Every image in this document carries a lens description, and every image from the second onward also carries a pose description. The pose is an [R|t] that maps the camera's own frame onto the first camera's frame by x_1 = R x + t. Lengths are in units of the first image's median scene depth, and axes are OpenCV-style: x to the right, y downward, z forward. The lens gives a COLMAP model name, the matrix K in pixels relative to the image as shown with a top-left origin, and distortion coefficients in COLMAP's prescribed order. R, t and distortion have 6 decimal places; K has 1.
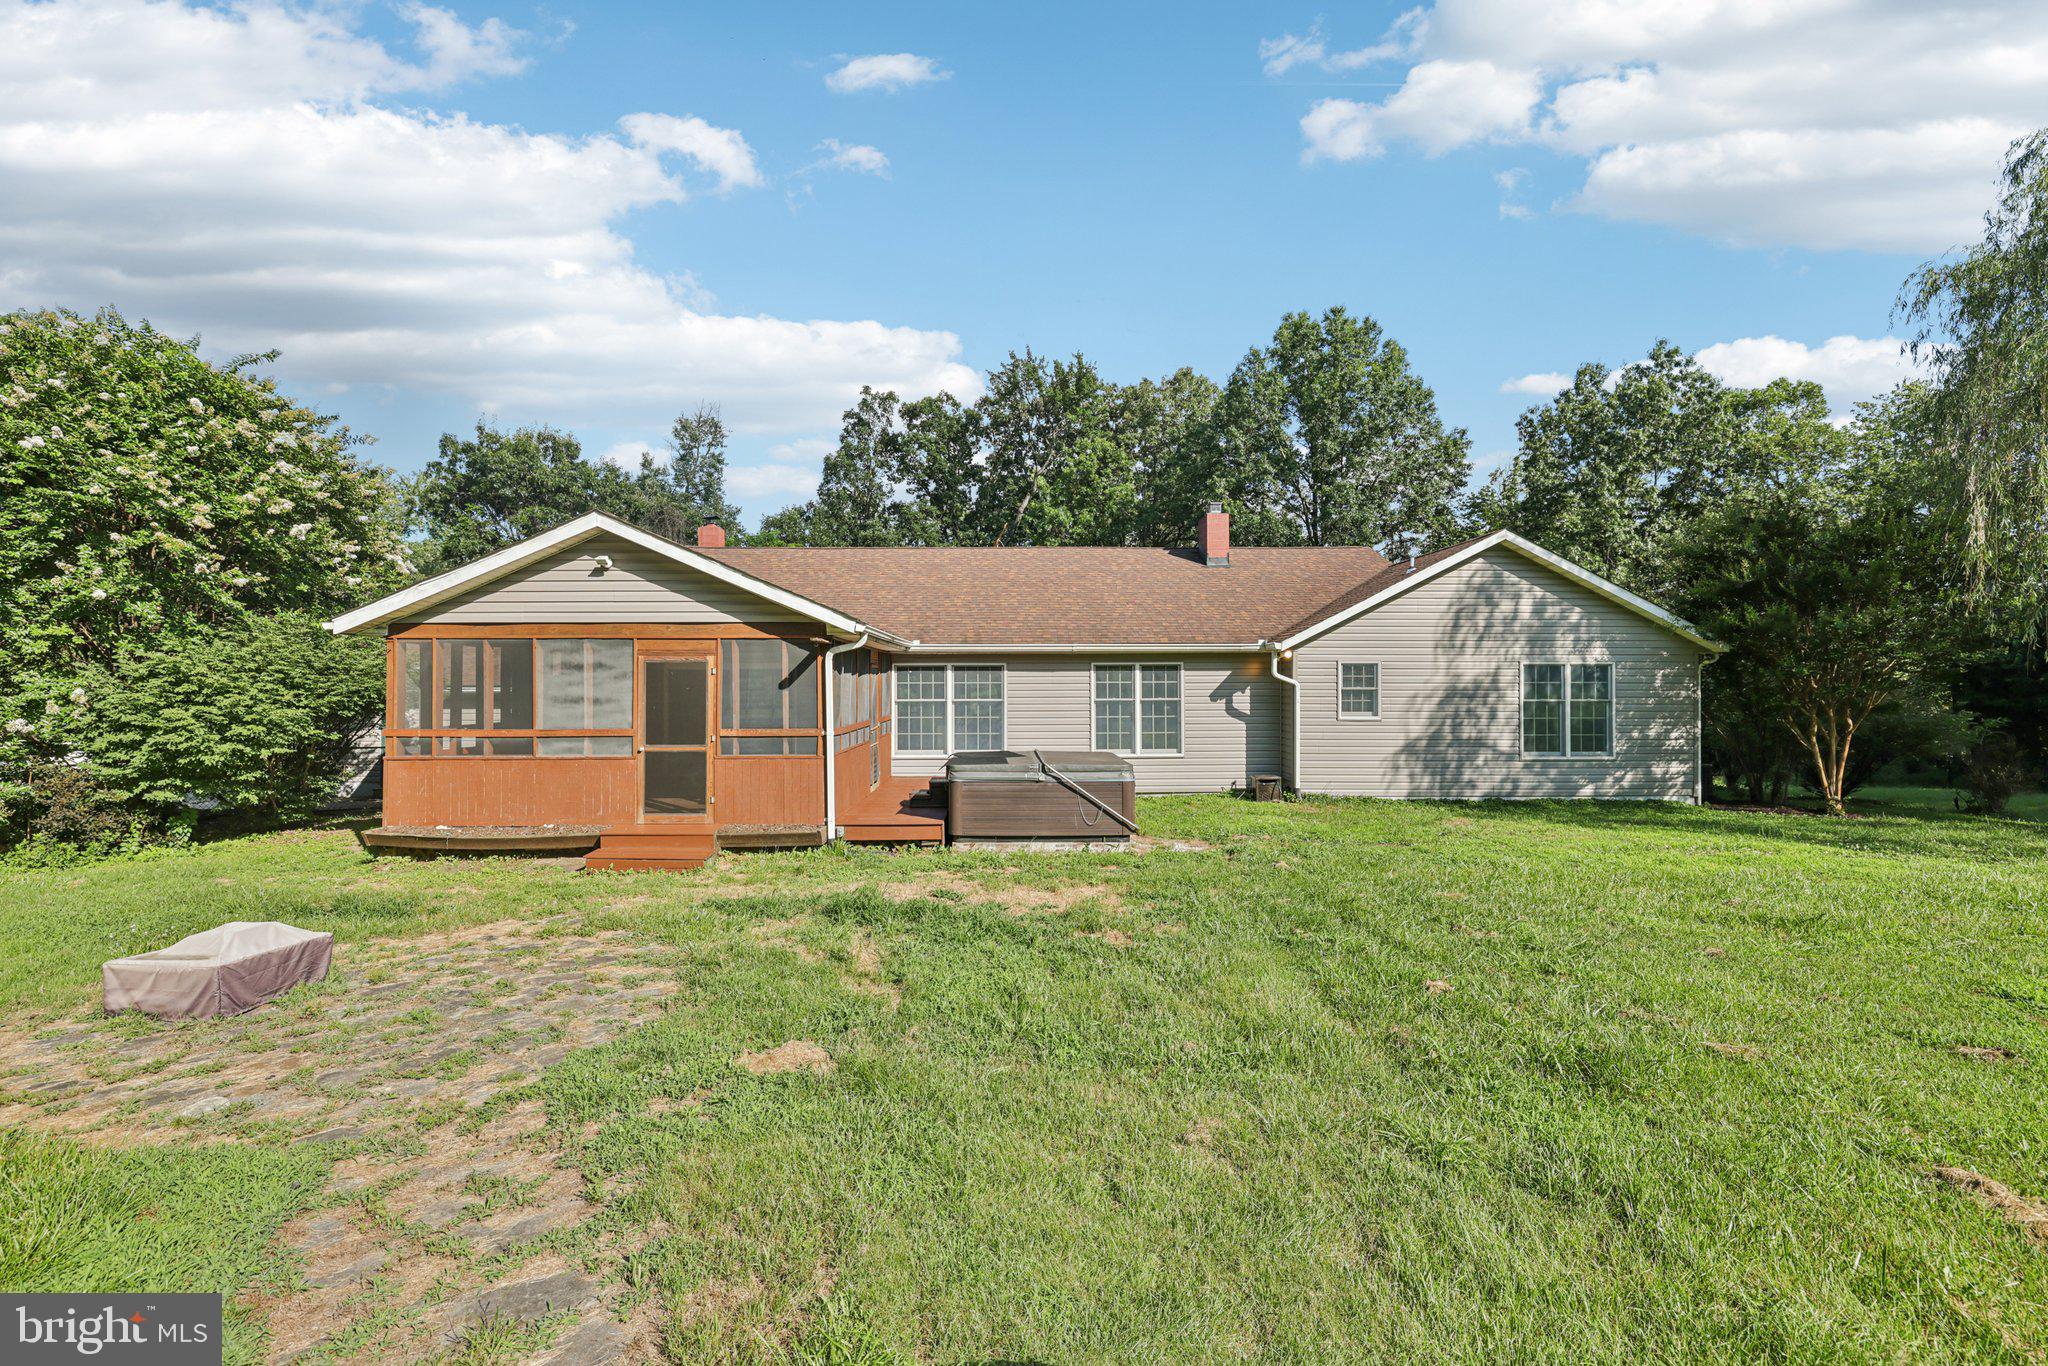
lens RADIAL K [[875.9, 0, 1032.2], [0, 875.9, 689.1], [0, 0, 1]] dist [0.001254, 0.000056]
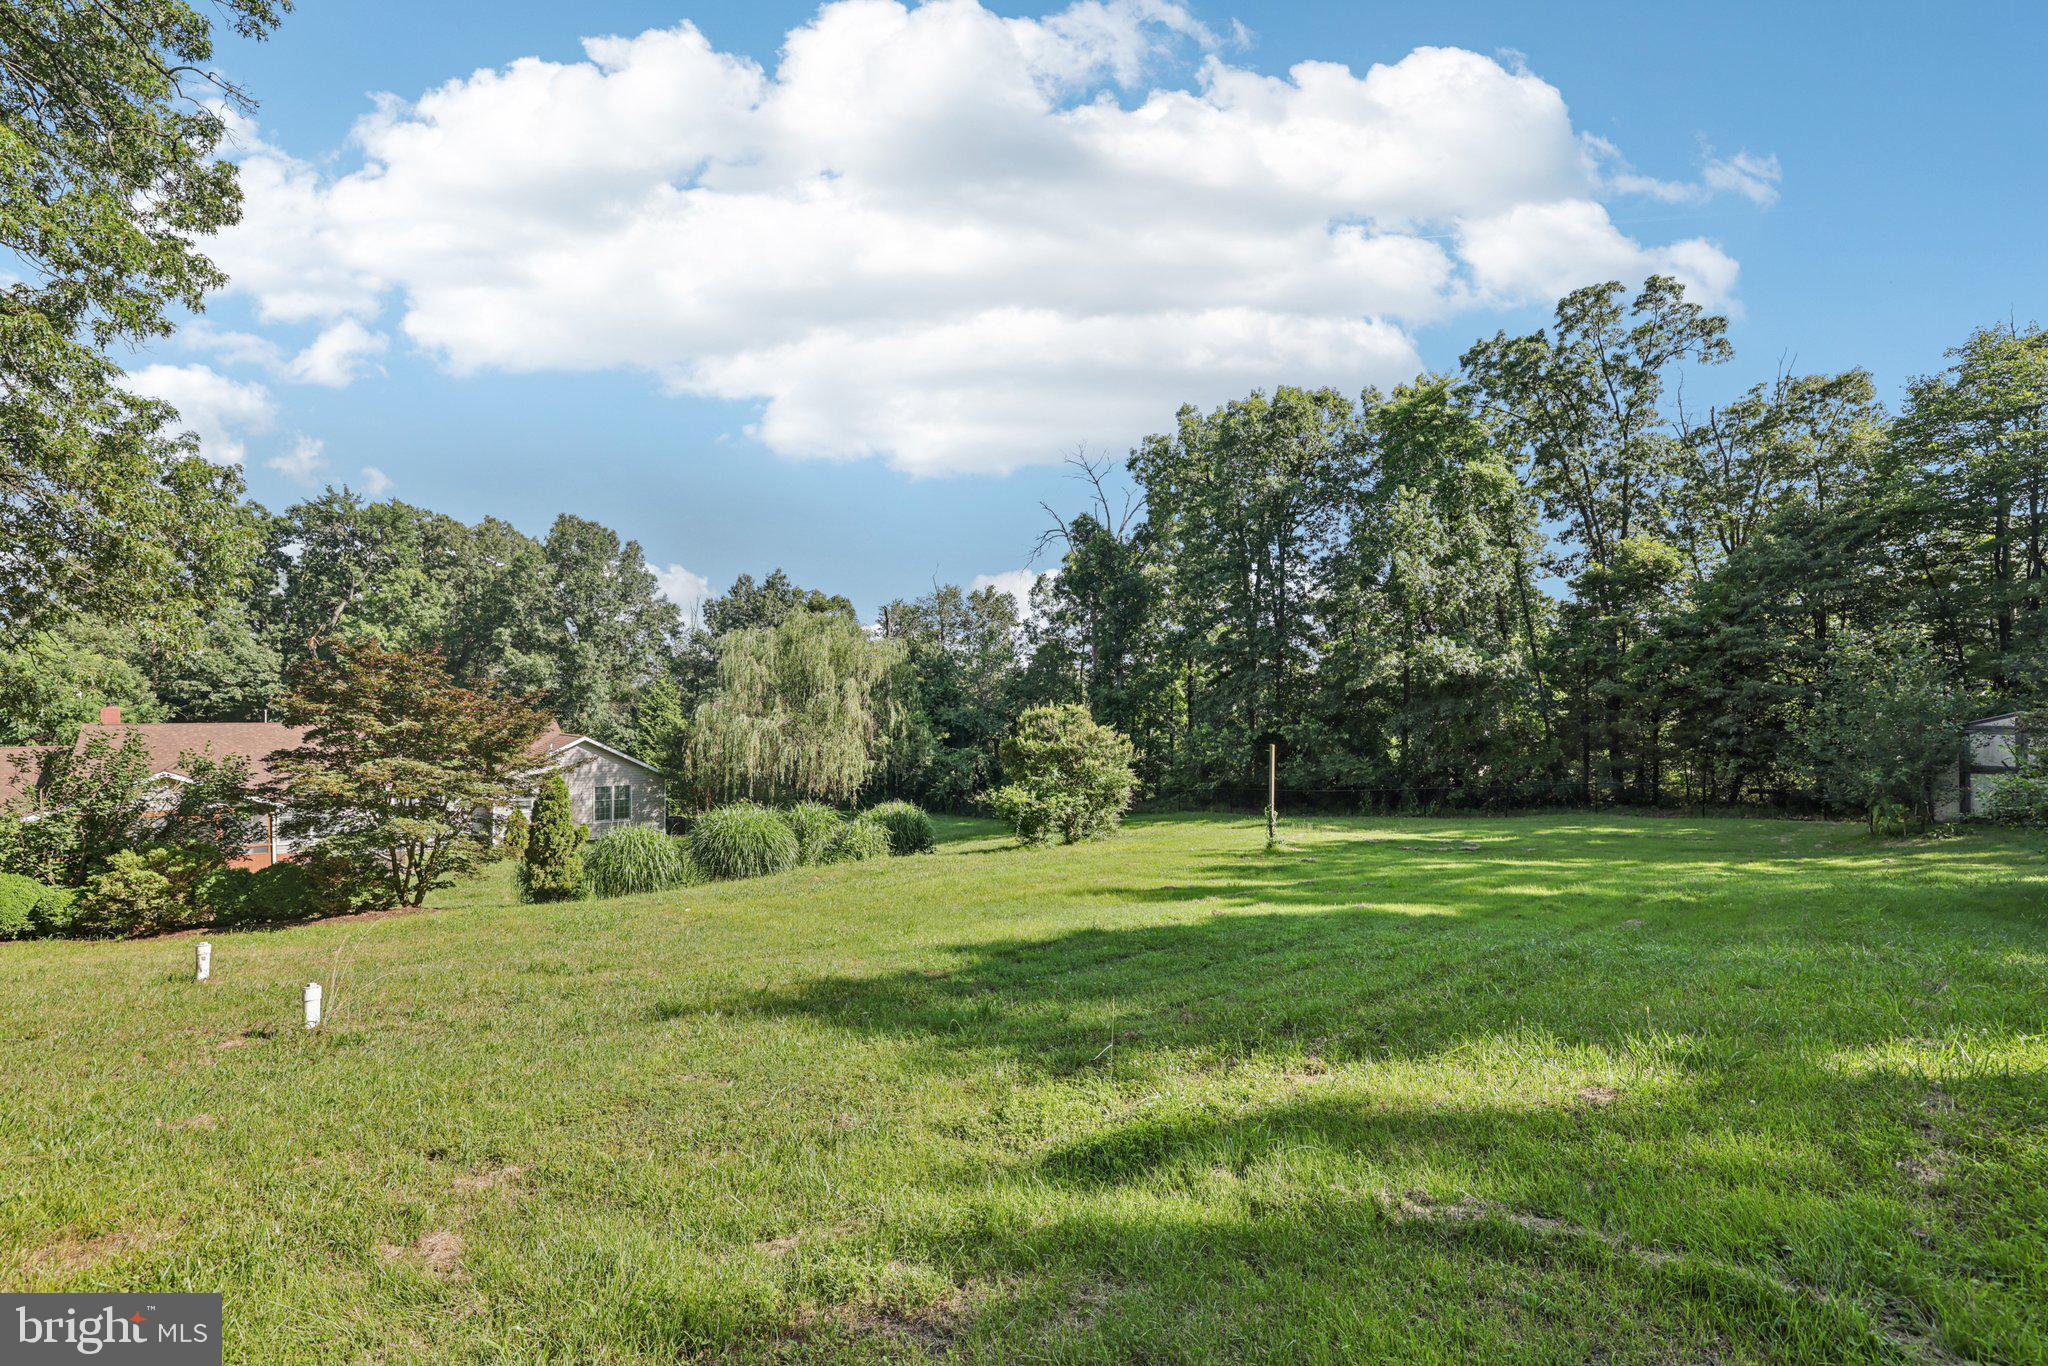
lens RADIAL K [[875.9, 0, 1032.2], [0, 875.9, 689.1], [0, 0, 1]] dist [0.001254, 0.000056]
pose [[0.786411, 0.005668, 0.617677, -0.015943], [-0.007815, 0.999969, 0.000774, -0.326691], [-0.617654, -0.005436, 0.786431, -1.800591]]
